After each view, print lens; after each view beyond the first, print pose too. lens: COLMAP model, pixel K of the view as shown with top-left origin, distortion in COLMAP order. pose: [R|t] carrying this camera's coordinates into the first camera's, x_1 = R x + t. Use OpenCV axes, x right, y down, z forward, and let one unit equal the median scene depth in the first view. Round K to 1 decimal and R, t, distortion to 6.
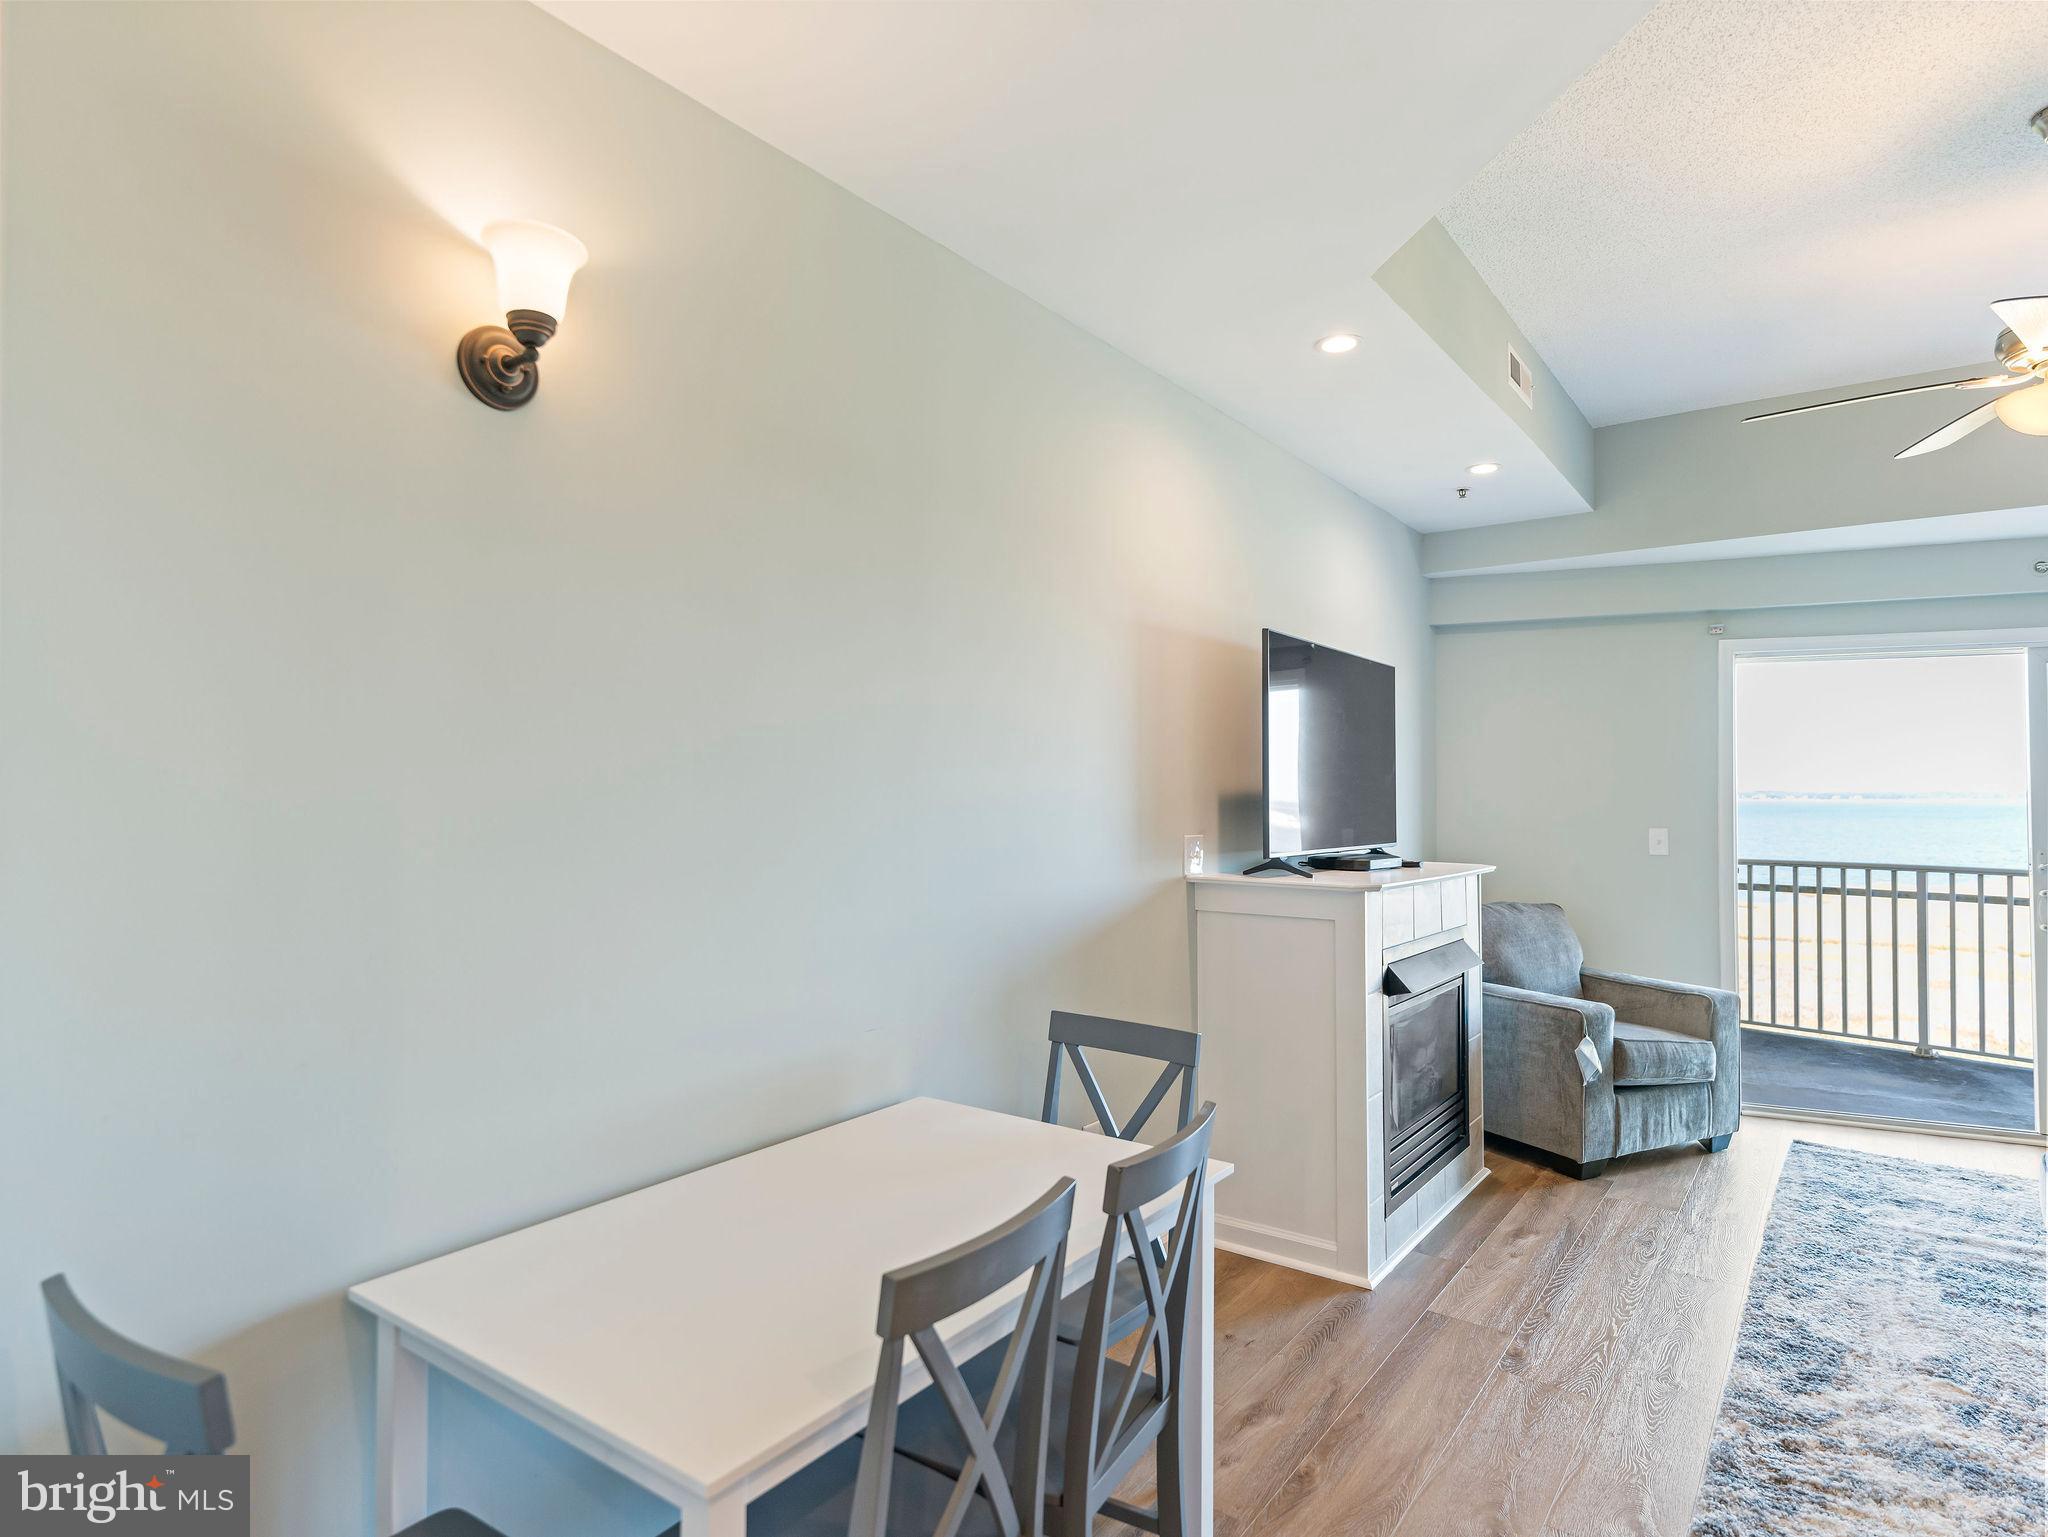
lens RADIAL K [[1150.6, 0, 1024.0], [0, 1150.6, 768.5], [0, 0, 1]] dist [0.005193, 0.001364]
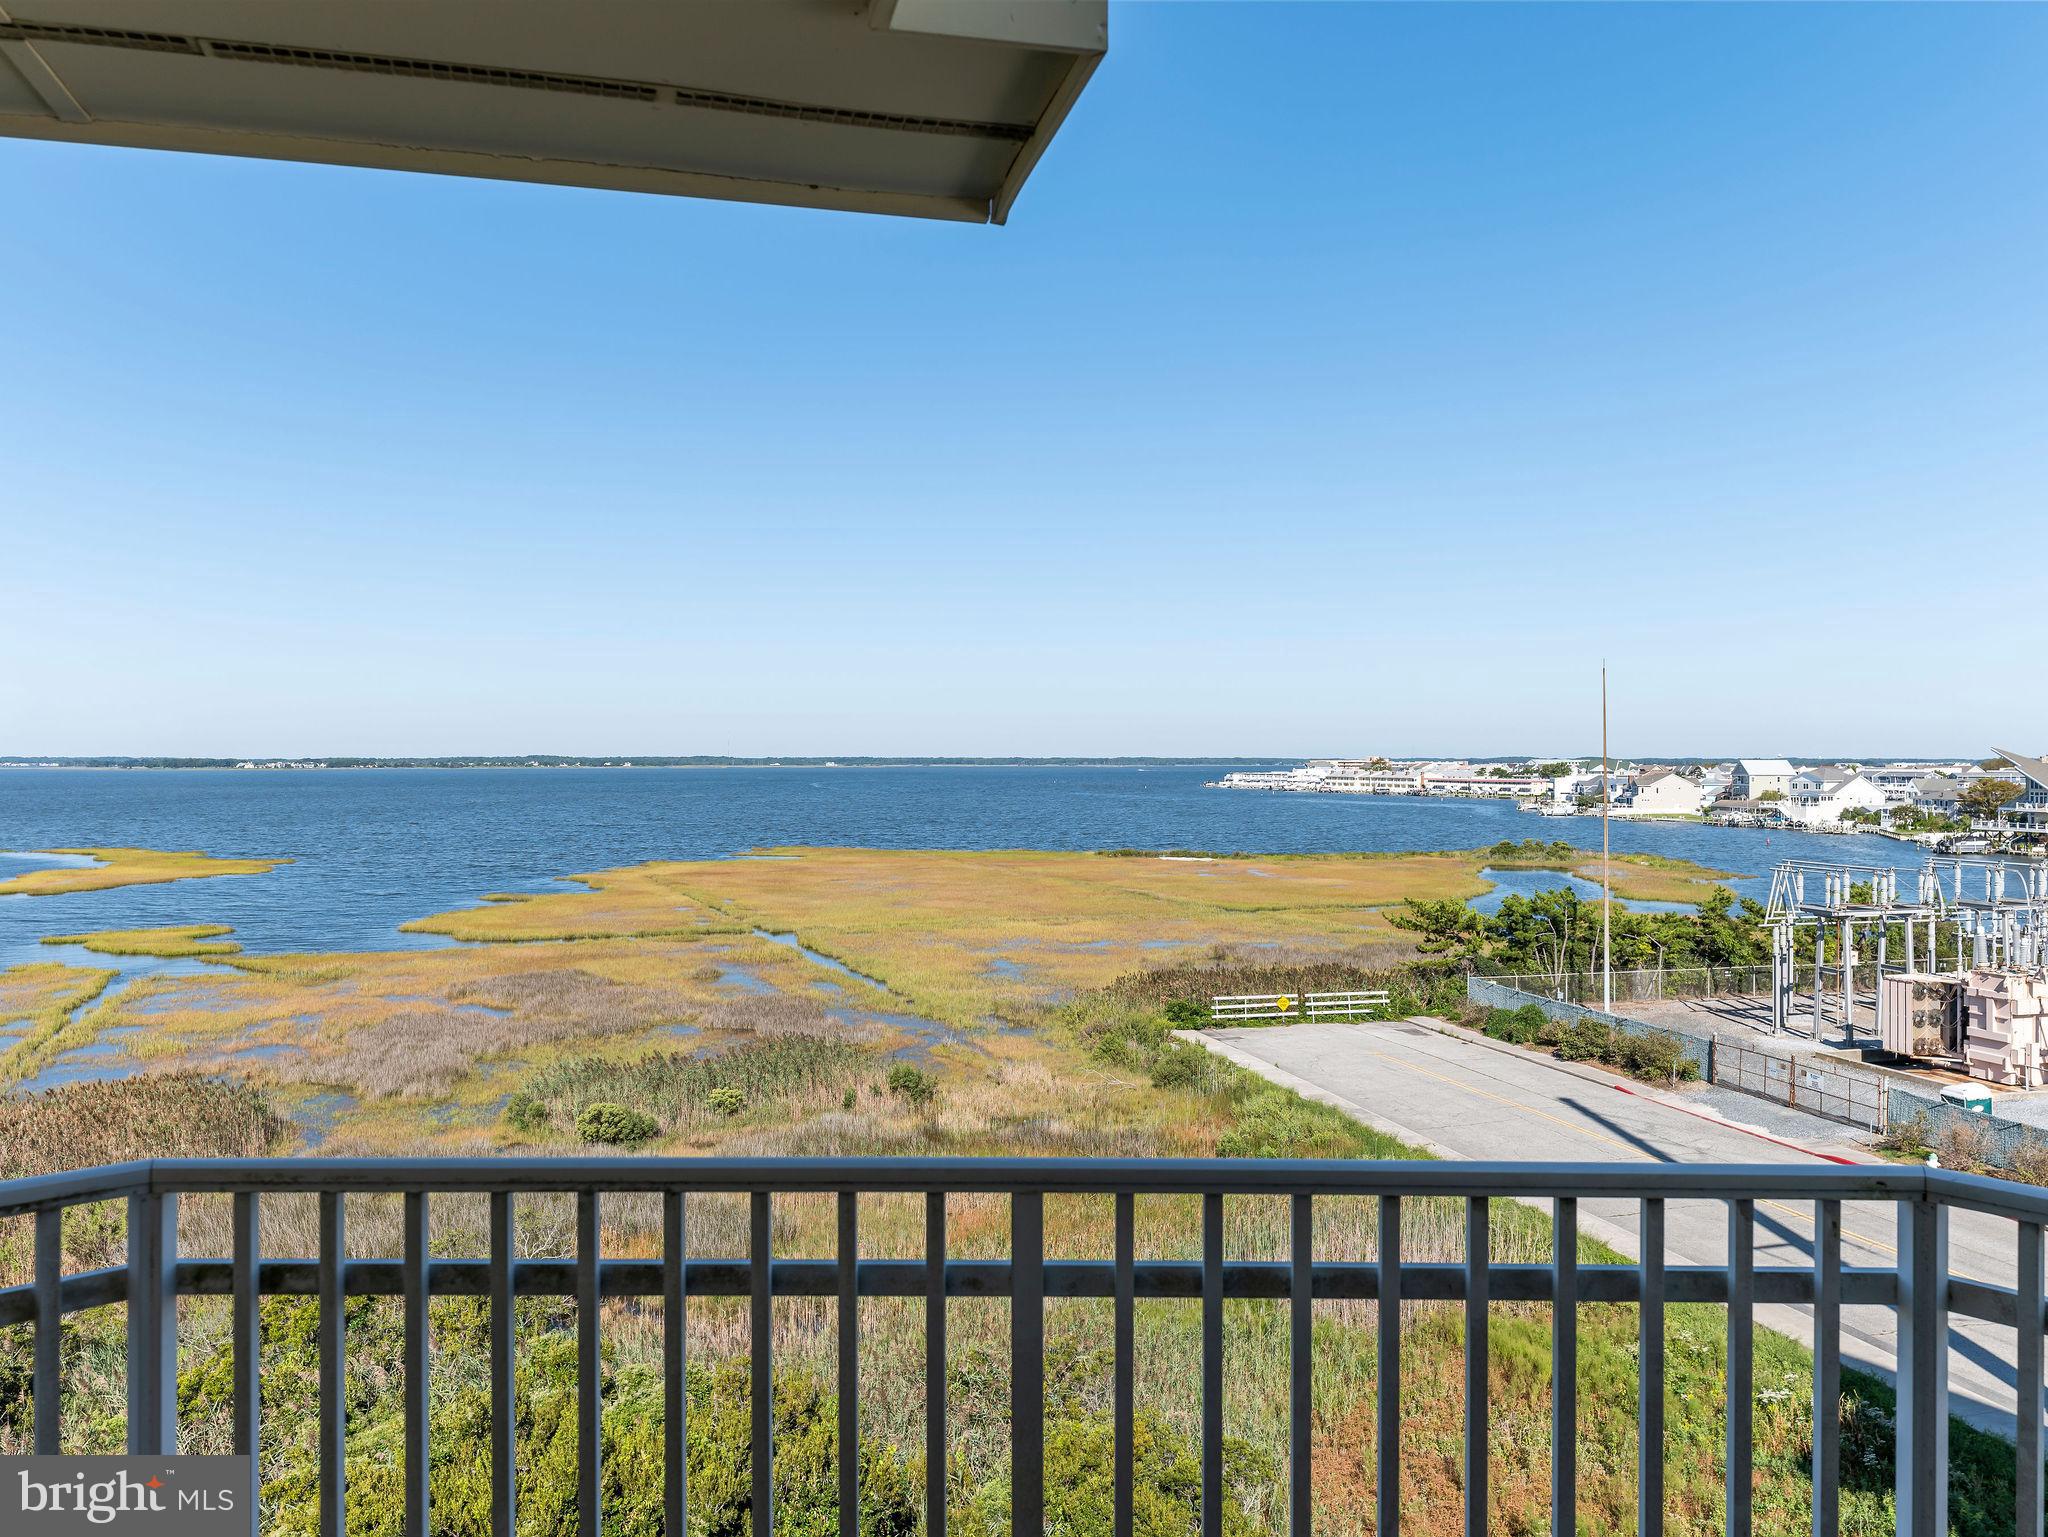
lens RADIAL K [[1527.1, 0, 1024.0], [0, 1527.1, 768.5], [0, 0, 1]] dist [-0.010196, -0.006462]
pose [[0.637369, -0.008008, 0.770517, 0.760813], [-0.012731, 0.999700, 0.020920, -0.009299], [-0.770454, -0.023143, 0.637076, 1.149722]]
